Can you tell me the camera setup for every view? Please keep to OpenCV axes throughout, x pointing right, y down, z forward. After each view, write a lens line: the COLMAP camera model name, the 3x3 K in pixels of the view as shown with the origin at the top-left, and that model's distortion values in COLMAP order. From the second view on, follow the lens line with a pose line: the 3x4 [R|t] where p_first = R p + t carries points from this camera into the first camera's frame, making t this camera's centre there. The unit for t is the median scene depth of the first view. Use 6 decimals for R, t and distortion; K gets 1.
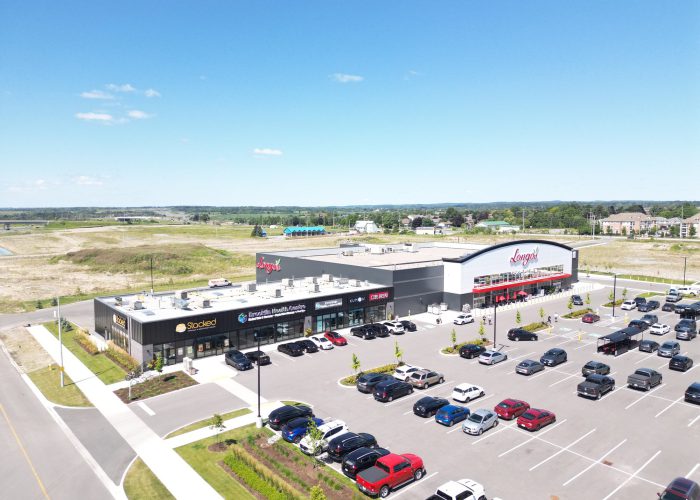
lens RADIAL K [[489.7, 0, 348.2], [0, 489.7, 251.7], [0, 0, 1]] dist [0.060234, -0.032906]
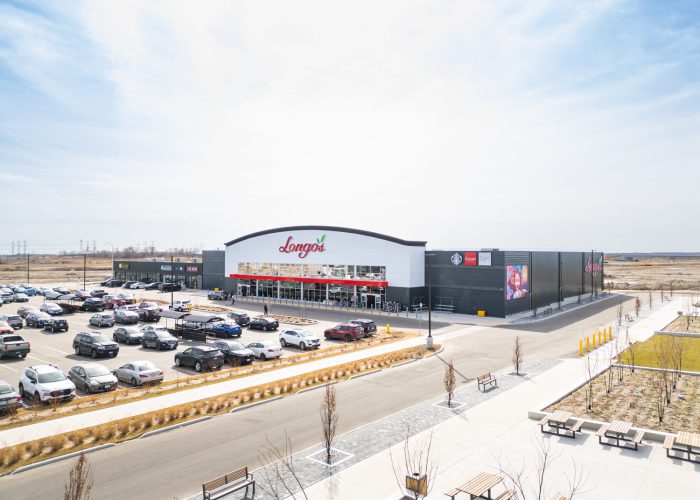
lens RADIAL K [[489.7, 0, 349.9], [0, 489.7, 250.7], [0, 0, 1]] dist [0.060234, -0.032906]
pose [[0.162661, -0.011692, -0.986613, 1.524933], [-0.091566, 0.995436, -0.026893, 0.041306], [0.982424, 0.094714, 0.160848, 1.272460]]
